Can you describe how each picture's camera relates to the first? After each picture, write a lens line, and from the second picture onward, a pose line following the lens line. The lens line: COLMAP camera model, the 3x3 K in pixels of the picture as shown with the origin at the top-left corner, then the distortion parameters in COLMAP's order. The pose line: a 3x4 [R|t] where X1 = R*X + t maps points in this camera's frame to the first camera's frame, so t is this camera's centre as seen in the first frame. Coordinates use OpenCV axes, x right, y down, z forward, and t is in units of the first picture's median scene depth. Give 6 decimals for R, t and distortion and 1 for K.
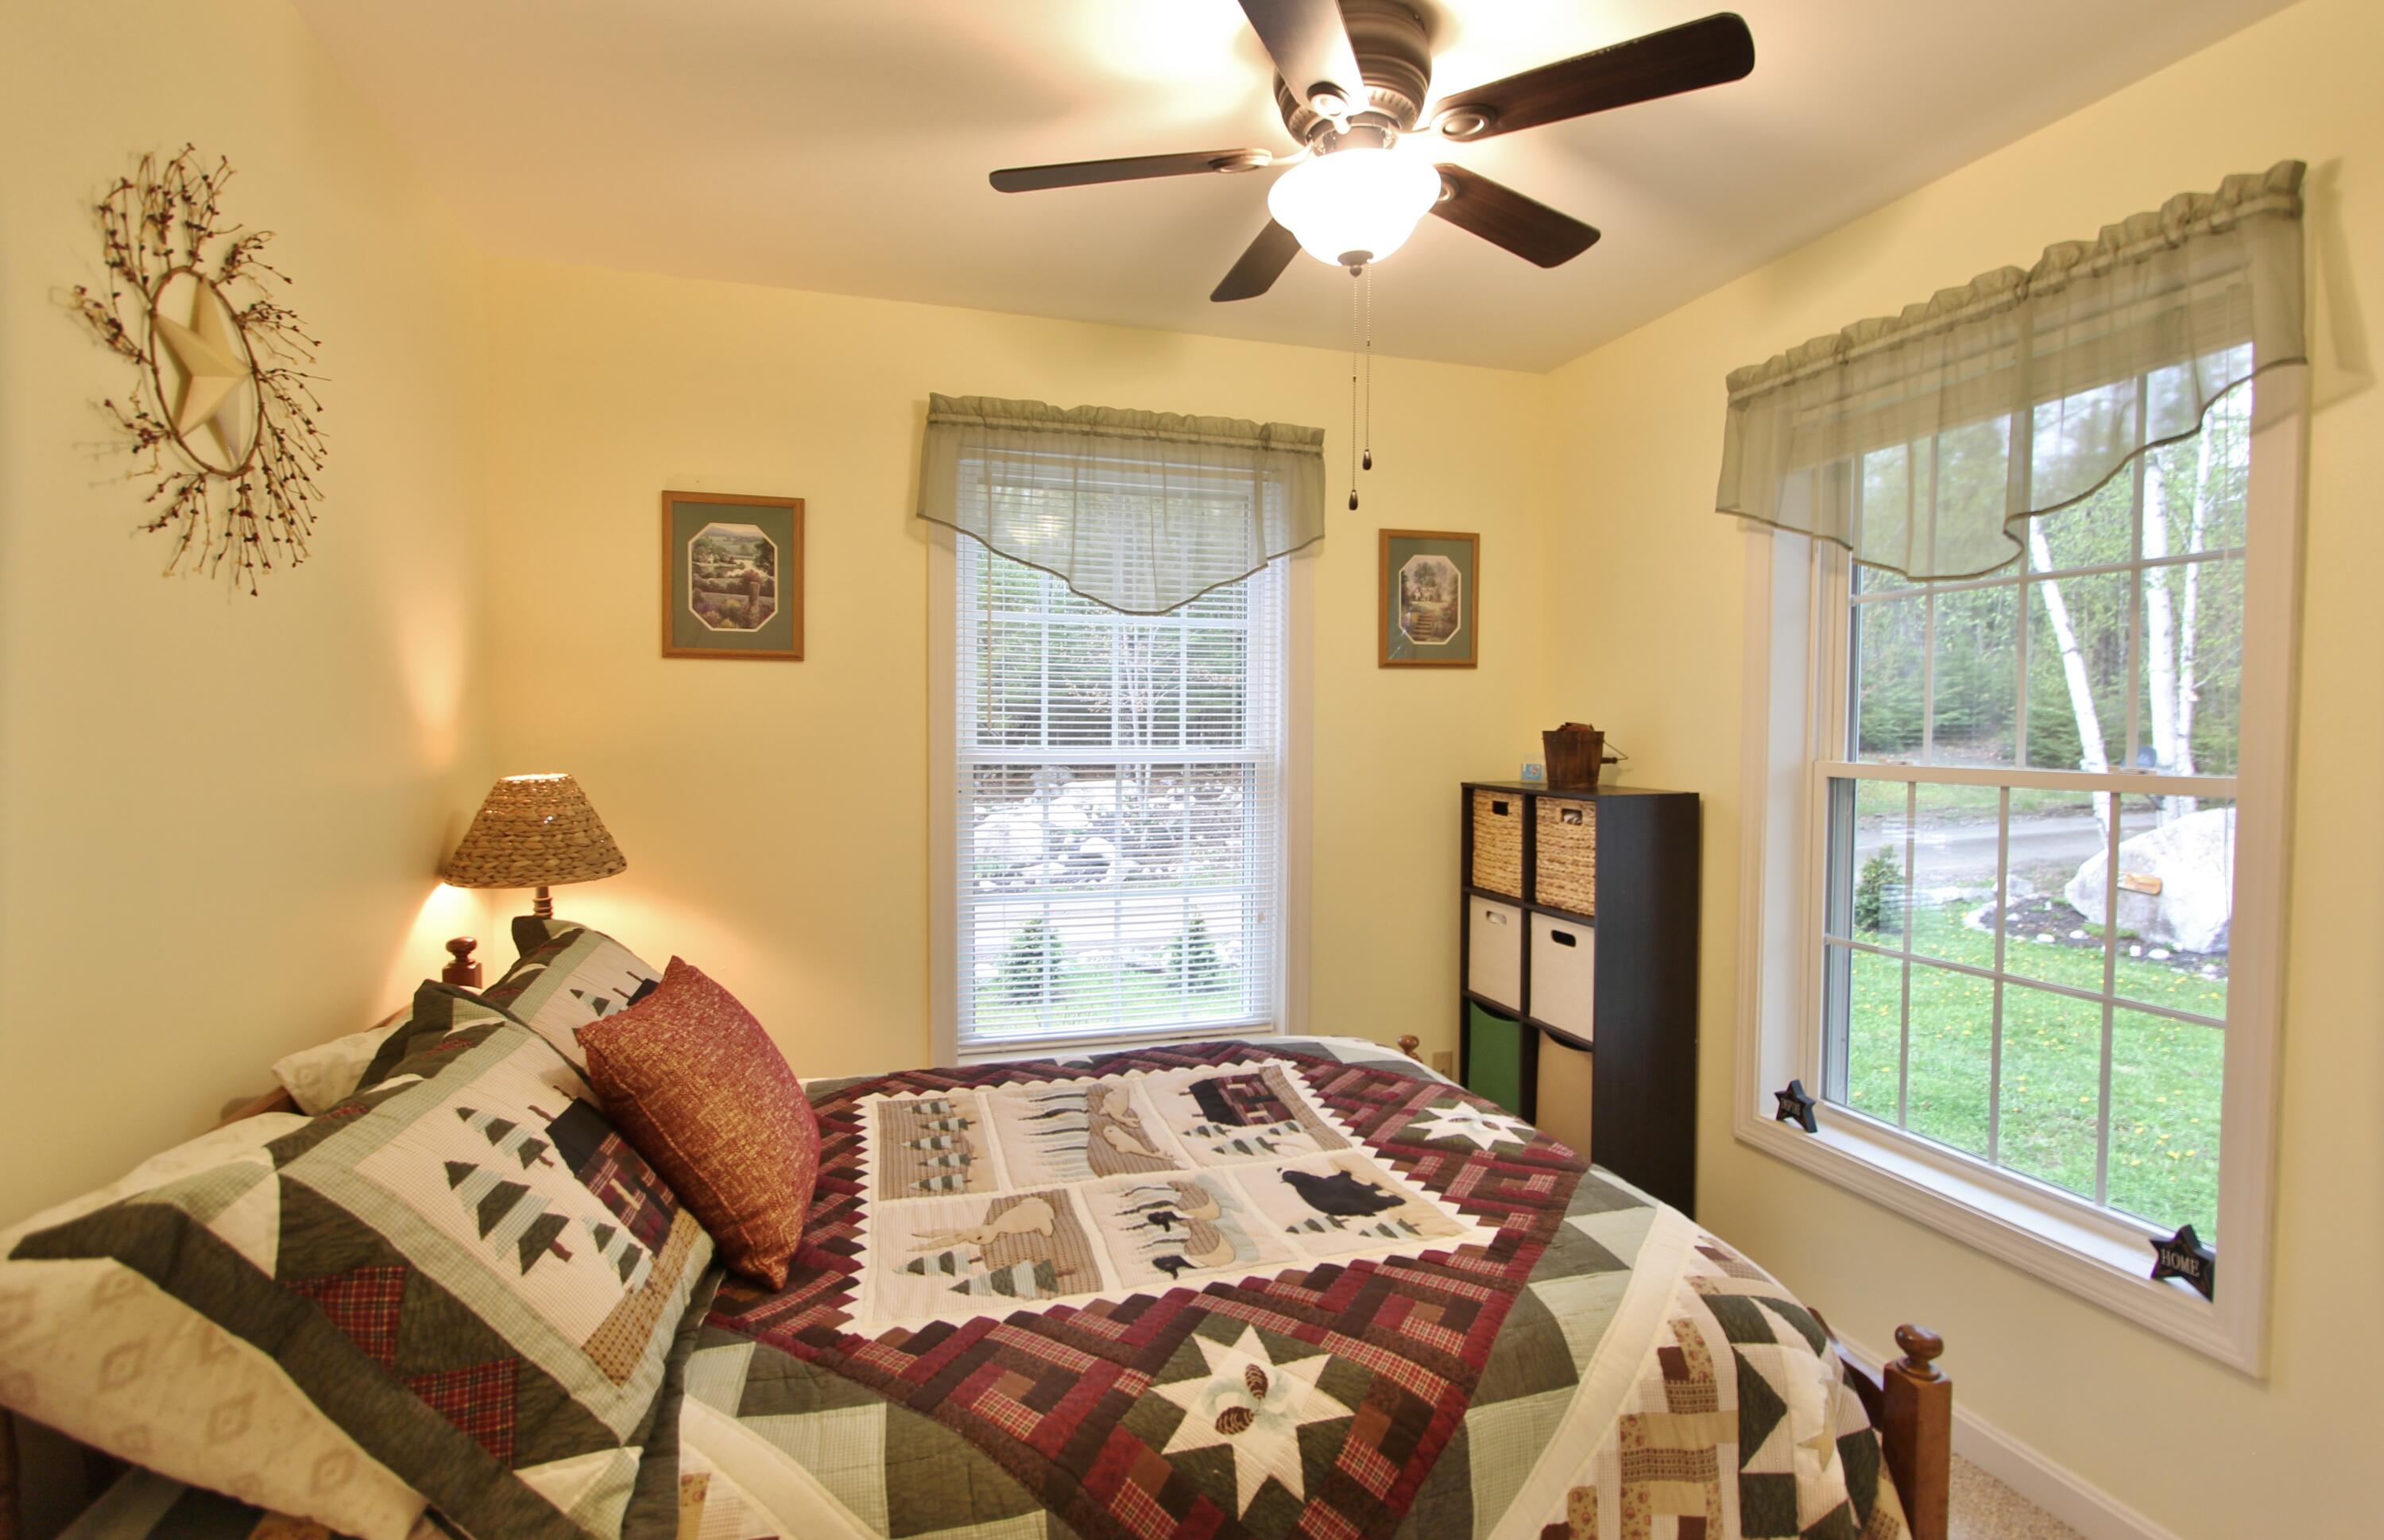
lens RADIAL K [[1126.8, 0, 1196.7], [0, 1126.8, 767.9], [0, 0, 1]] dist [-0.016824, -0.000489]
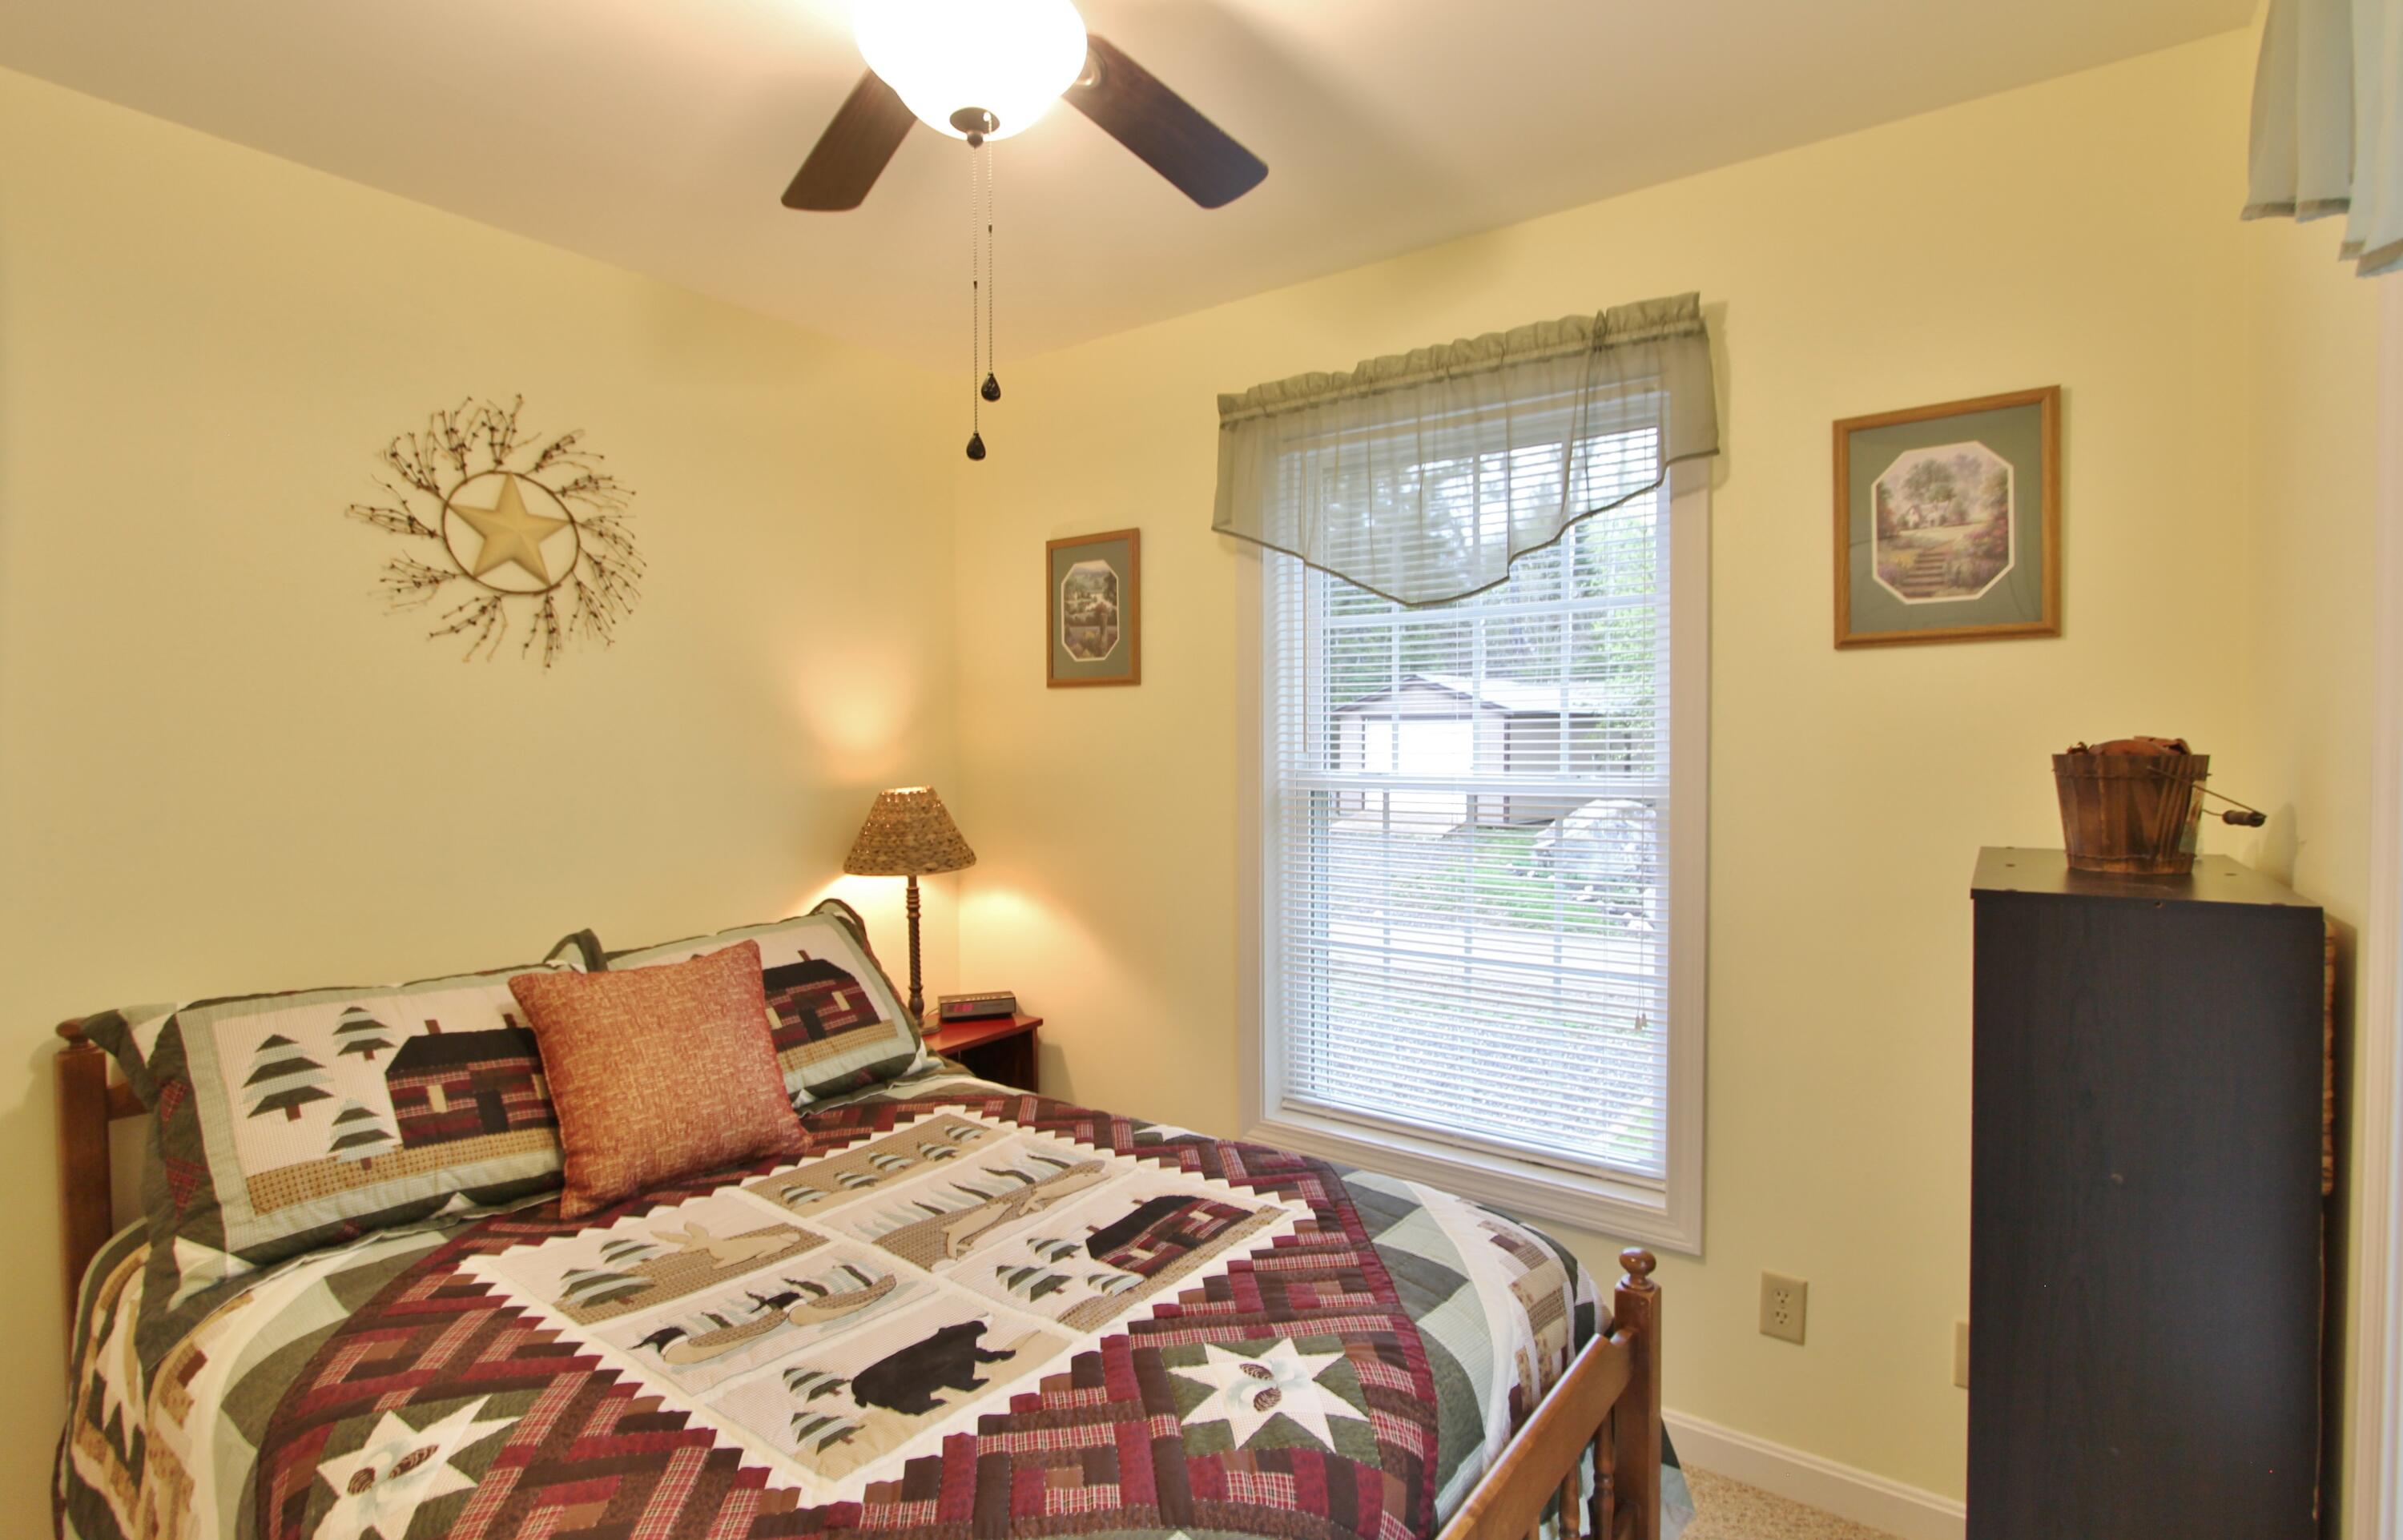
lens RADIAL K [[1135.7, 0, 1201.4], [0, 1135.7, 764.1], [0, 0, 1]] dist [-0.016824, -0.000489]
pose [[0.597818, 0.010182, -0.801567, 0.693676], [-0.023986, 0.999699, -0.005190, -0.023737], [0.801273, 0.022329, 0.597882, 0.562776]]
